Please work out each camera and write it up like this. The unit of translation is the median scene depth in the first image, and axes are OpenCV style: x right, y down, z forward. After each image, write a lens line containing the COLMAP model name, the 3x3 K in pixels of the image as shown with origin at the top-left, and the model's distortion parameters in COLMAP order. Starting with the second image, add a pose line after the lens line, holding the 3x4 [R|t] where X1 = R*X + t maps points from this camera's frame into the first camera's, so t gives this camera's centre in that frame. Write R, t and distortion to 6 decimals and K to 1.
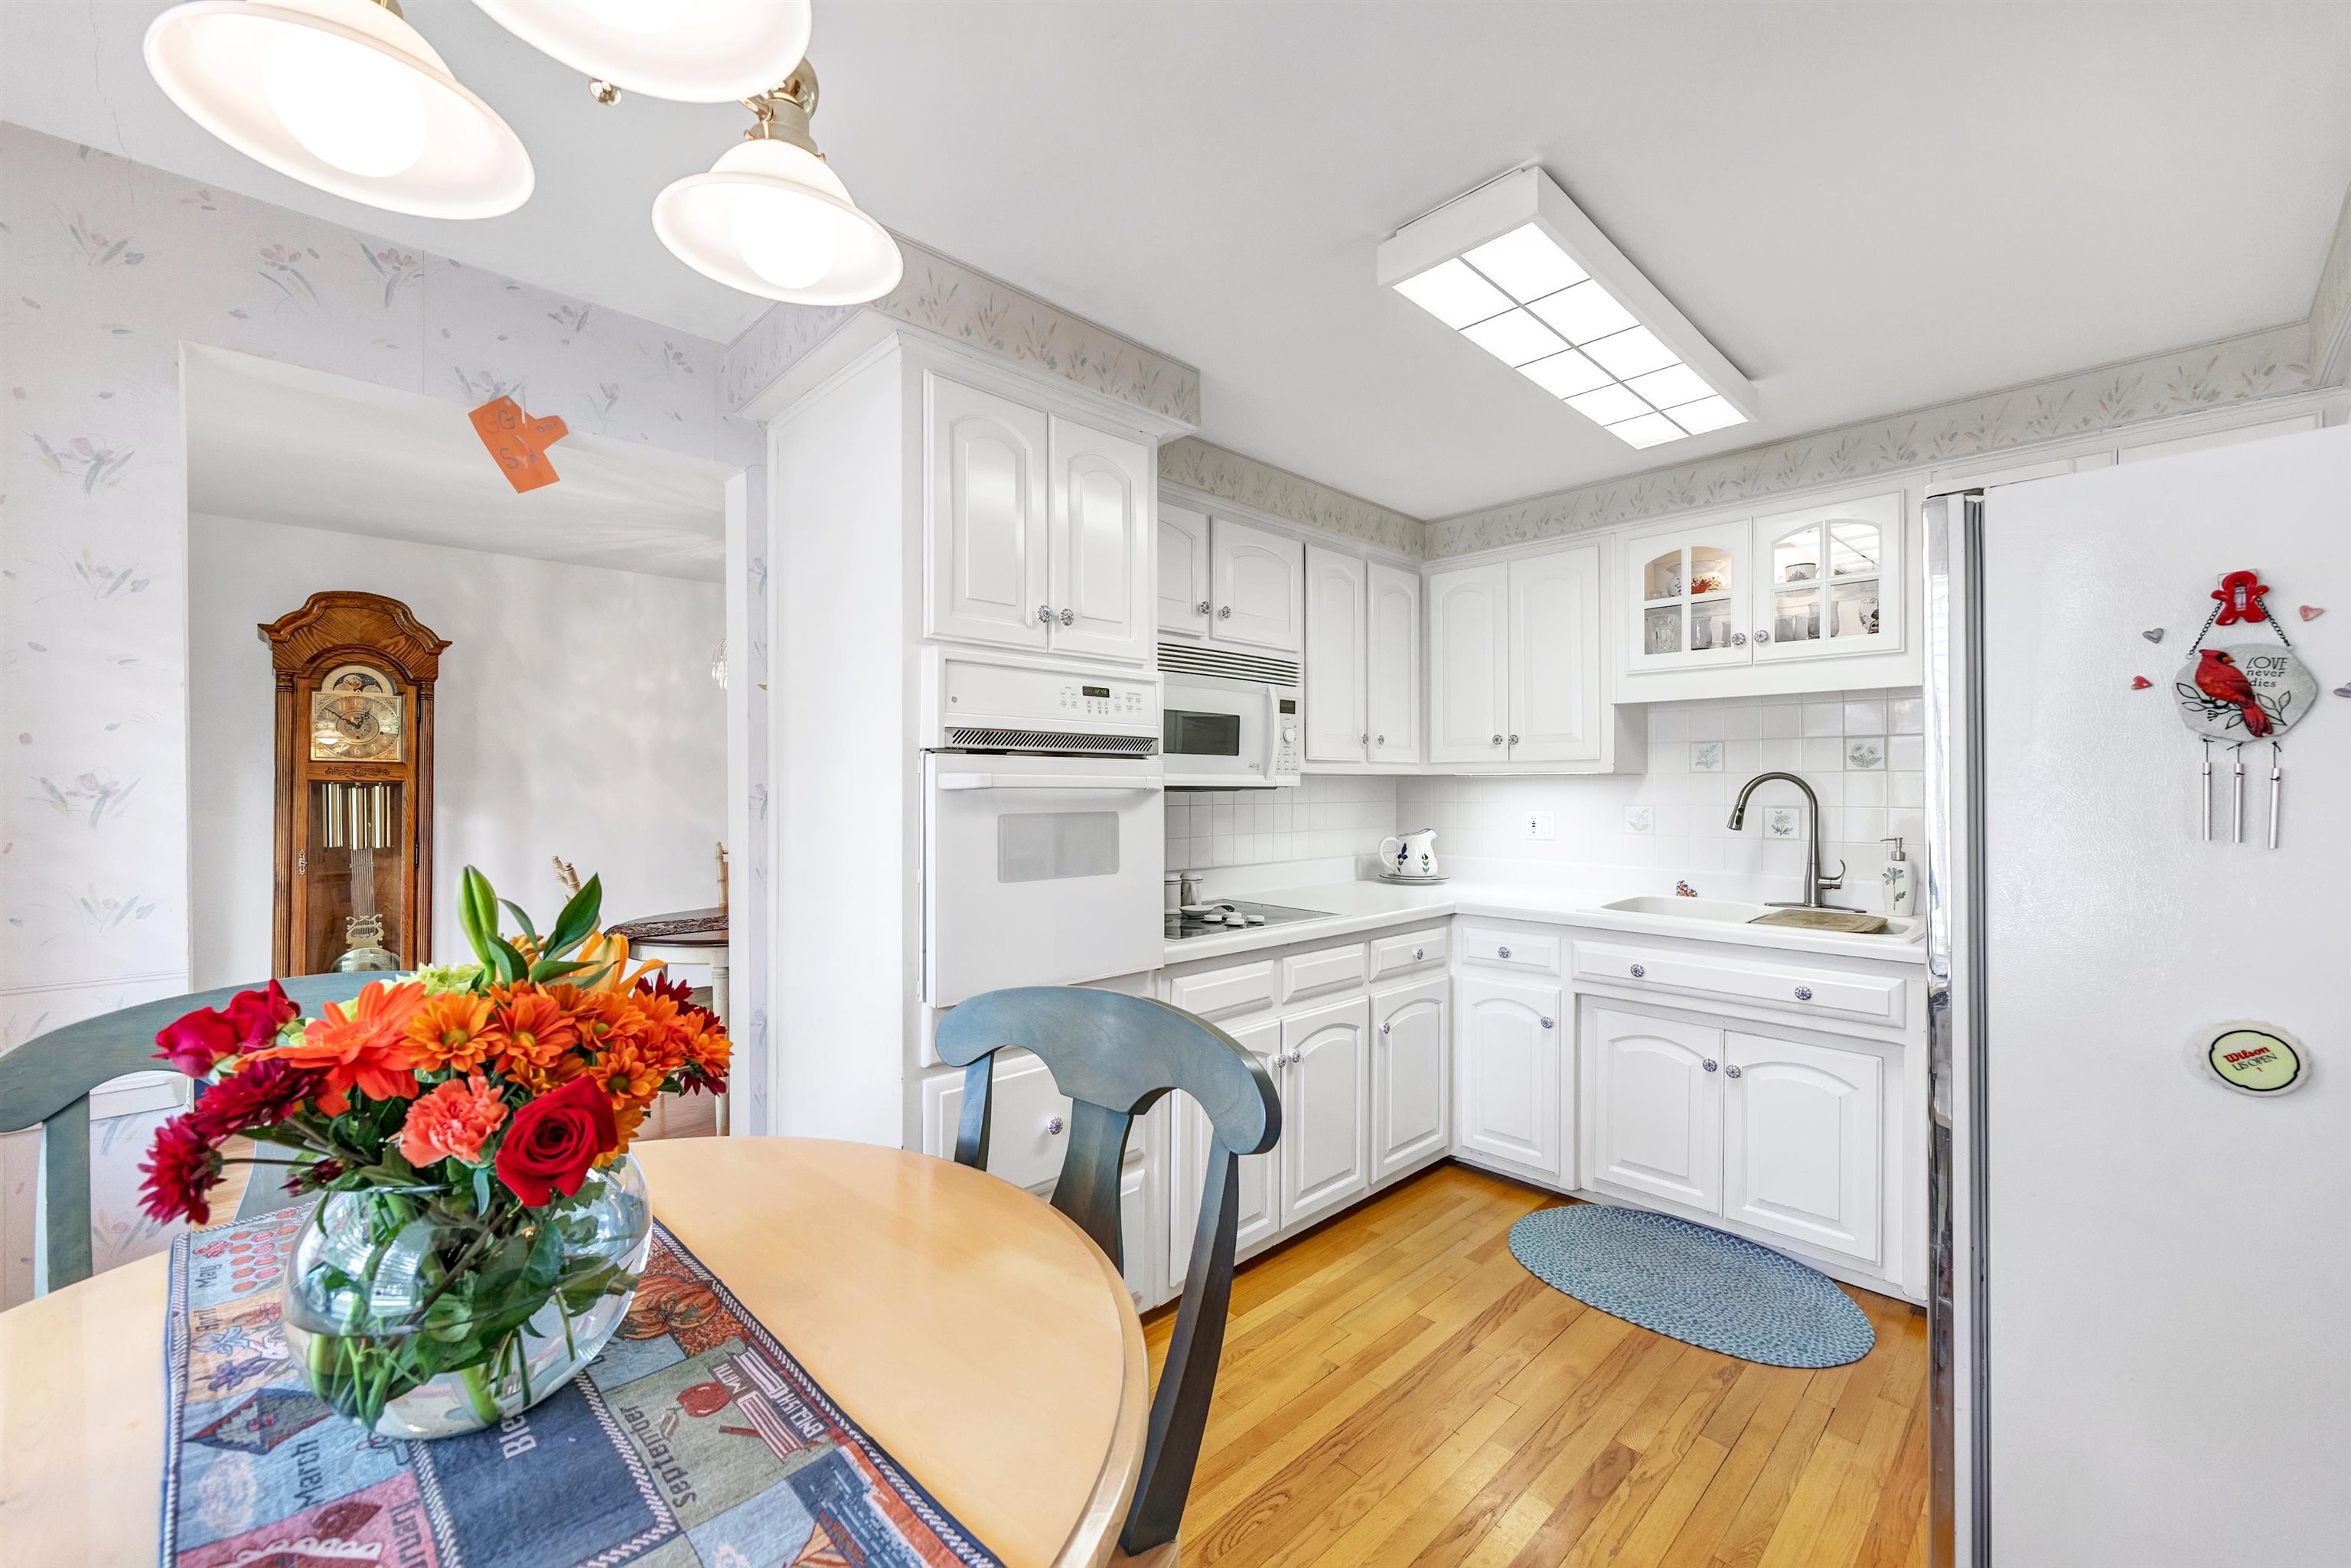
lens RADIAL K [[938.9, 0, 1172.1], [0, 938.9, 789.2], [0, 0, 1]] dist [0.000499, 0.000101]
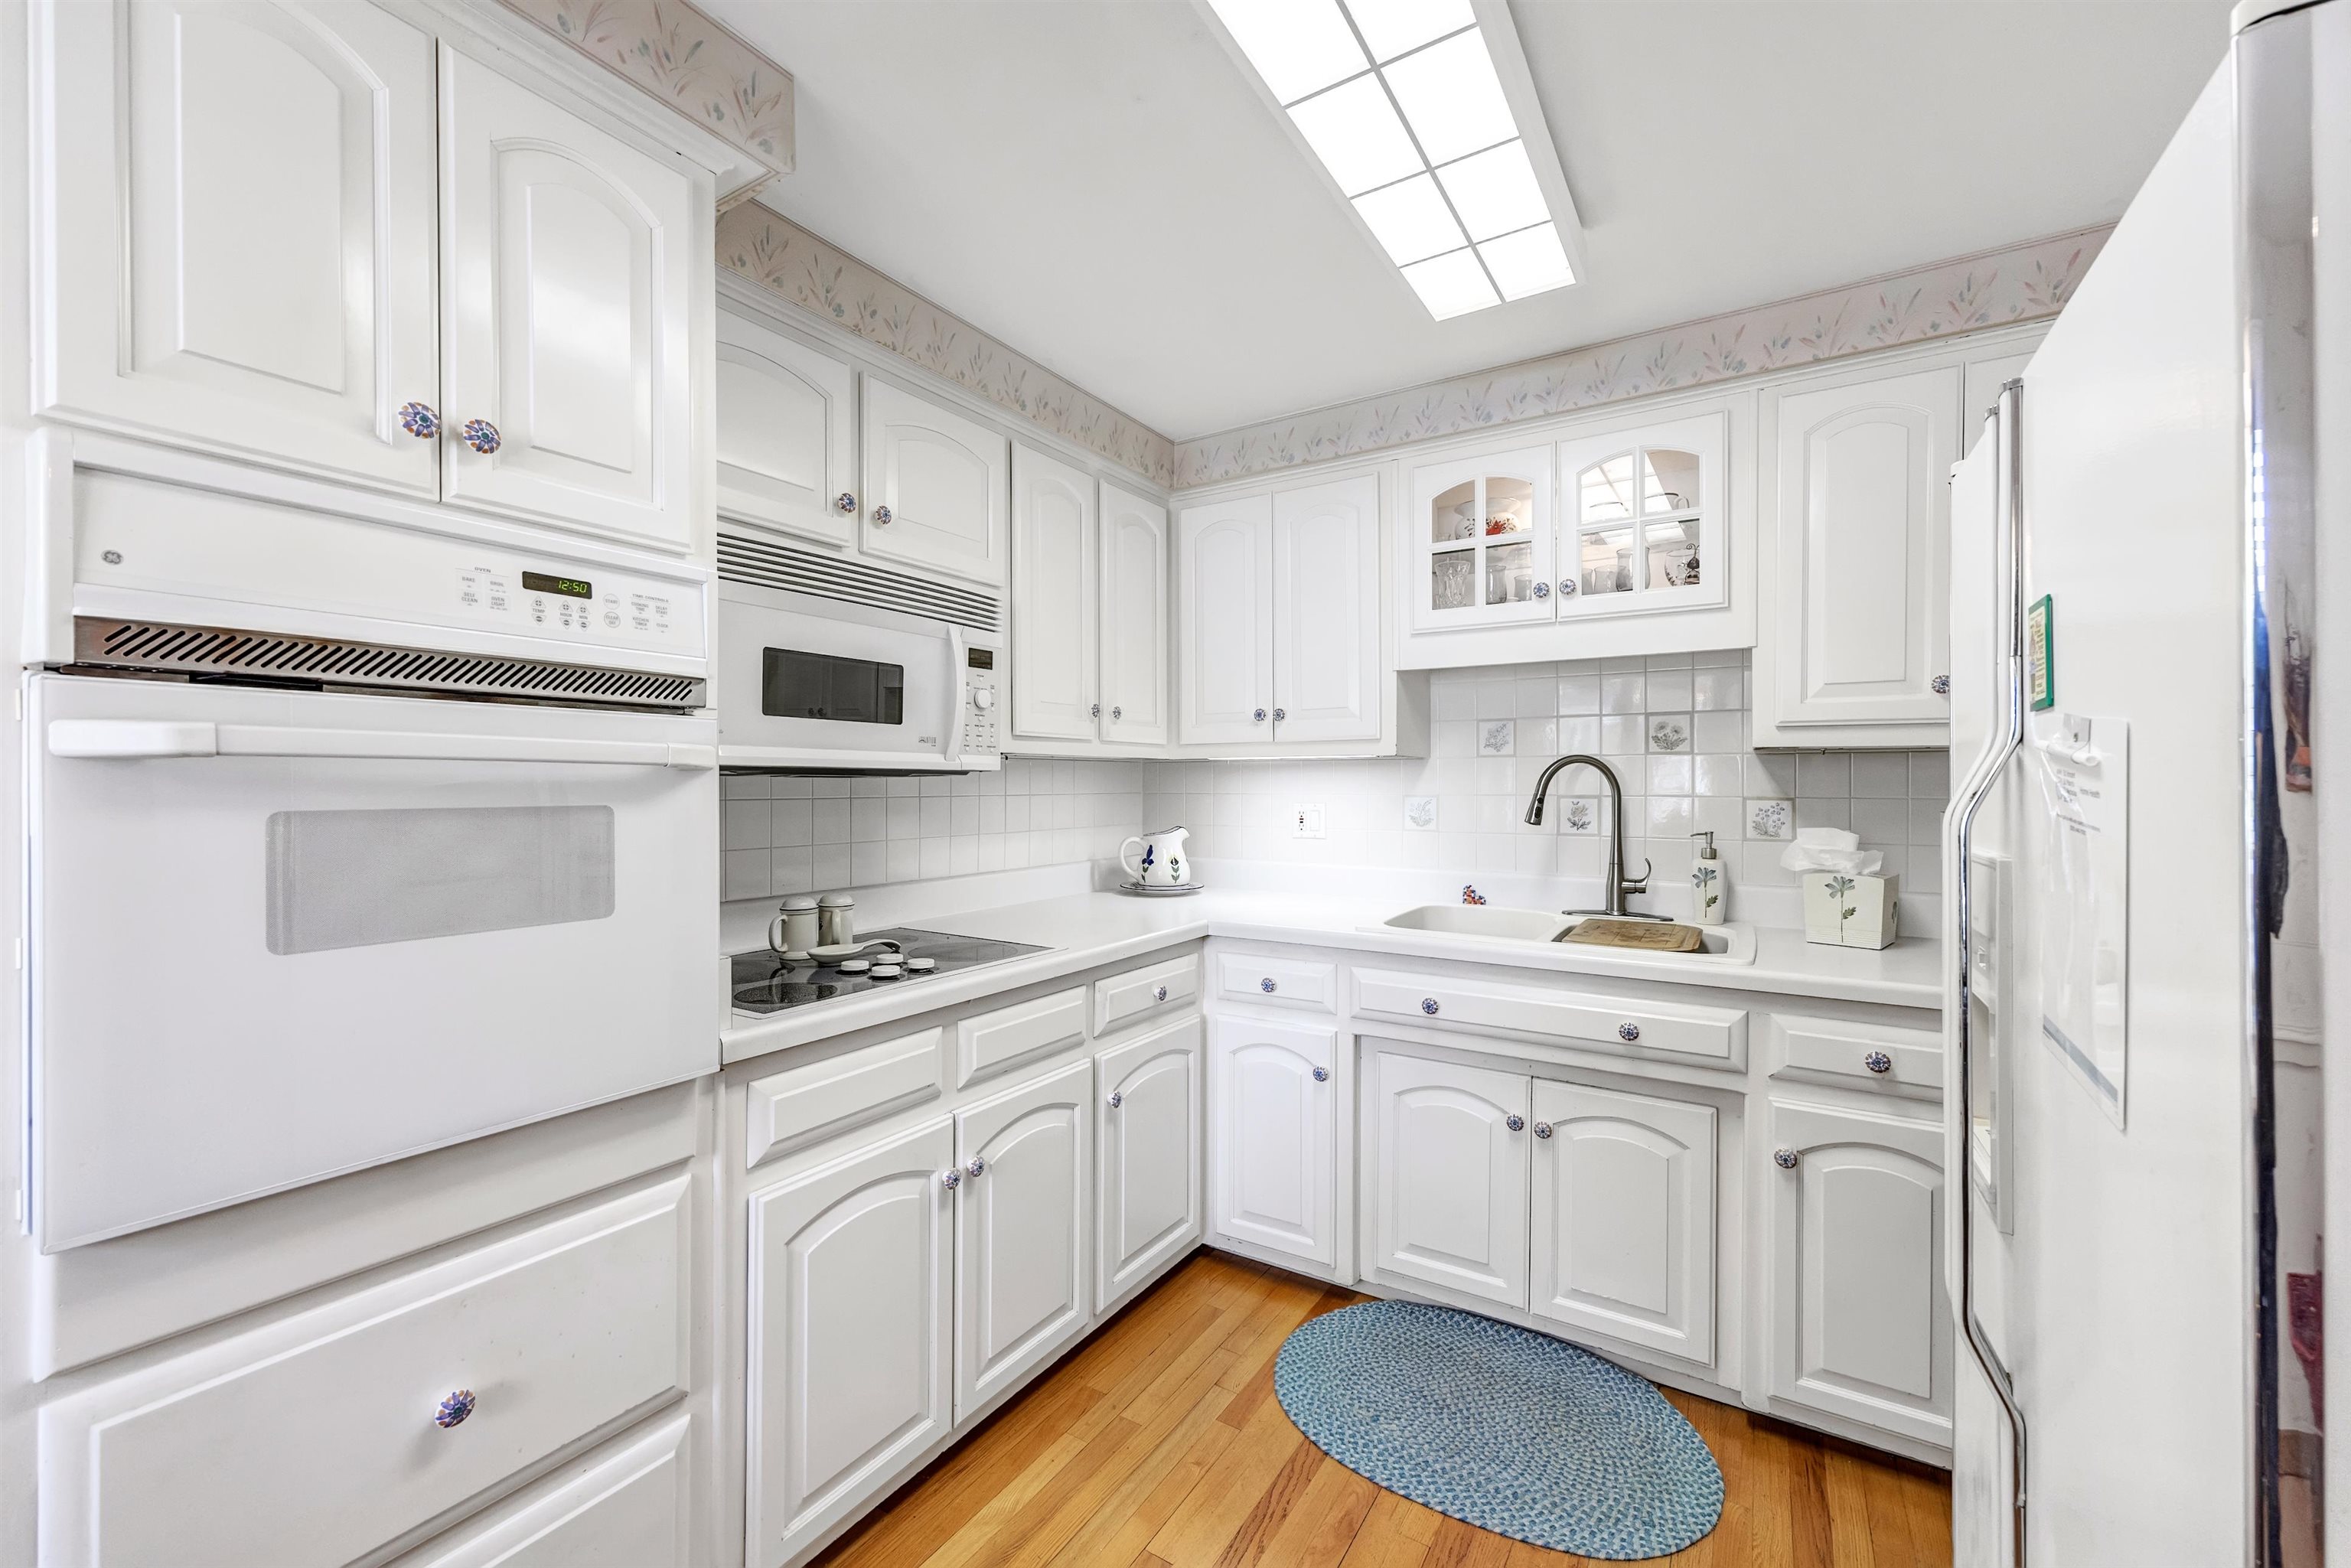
lens RADIAL K [[938.9, 0, 1172.1], [0, 938.9, 789.2], [0, 0, 1]] dist [0.000499, 0.000101]
pose [[0.971405, -0.001969, 0.237420, 0.097481], [0.001048, 0.999991, 0.004004, 0.008895], [-0.237426, -0.003641, 0.971399, 0.279886]]
